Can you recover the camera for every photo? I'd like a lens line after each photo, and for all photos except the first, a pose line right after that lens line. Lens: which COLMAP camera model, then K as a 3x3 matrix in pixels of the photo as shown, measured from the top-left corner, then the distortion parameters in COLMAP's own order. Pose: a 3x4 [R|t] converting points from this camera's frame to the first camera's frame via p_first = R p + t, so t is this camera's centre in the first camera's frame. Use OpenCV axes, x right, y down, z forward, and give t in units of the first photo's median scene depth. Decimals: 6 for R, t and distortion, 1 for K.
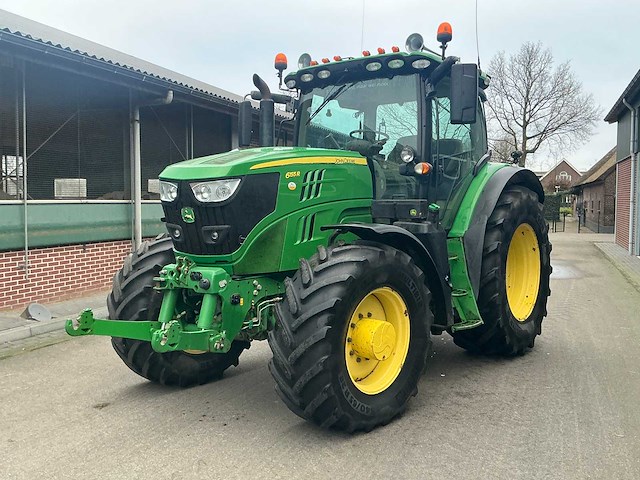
lens RADIAL K [[651.4, 0, 320.0], [0, 651.4, 240.0], [0, 0, 1]] dist [0.147711, -0.317764]
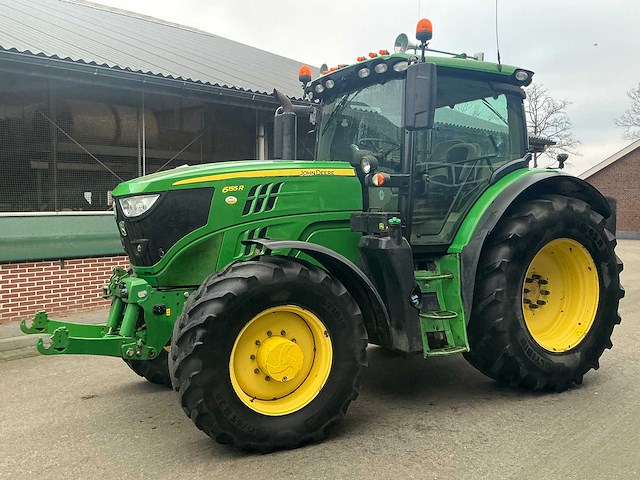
lens RADIAL K [[641.4, 0, 320.0], [0, 641.4, 240.0], [0, 0, 1]] dist [0.151369, -0.310744]
pose [[0.923166, 0.015404, -0.384093, 0.421395], [-0.017620, 0.999842, -0.002252, -0.018971], [0.383998, 0.008847, 0.923292, 0.118091]]
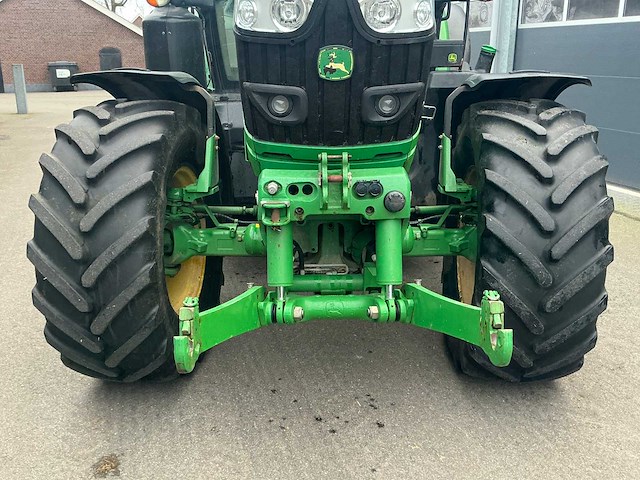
lens RADIAL K [[612.1, 0, 317.4], [0, 612.1, 241.9], [0, 0, 1]] dist [0.137980, -0.253772]
pose [[0.797961, -0.183211, 0.574188, -0.411097], [0.046269, 0.968489, 0.244722, -0.019099], [-0.600930, -0.168711, 0.781293, 0.528415]]
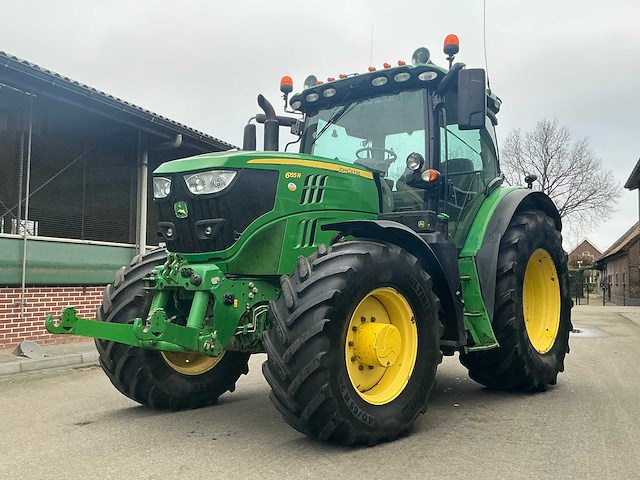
lens RADIAL K [[664.1, 0, 320.0], [0, 664.1, 240.0], [0, 0, 1]] dist [0.153524, -0.339911]
pose [[0.999689, 0.004054, -0.024606, 0.020030], [-0.007058, 0.992347, -0.123282, 0.102710], [0.023918, 0.123417, 0.992067, 0.039855]]
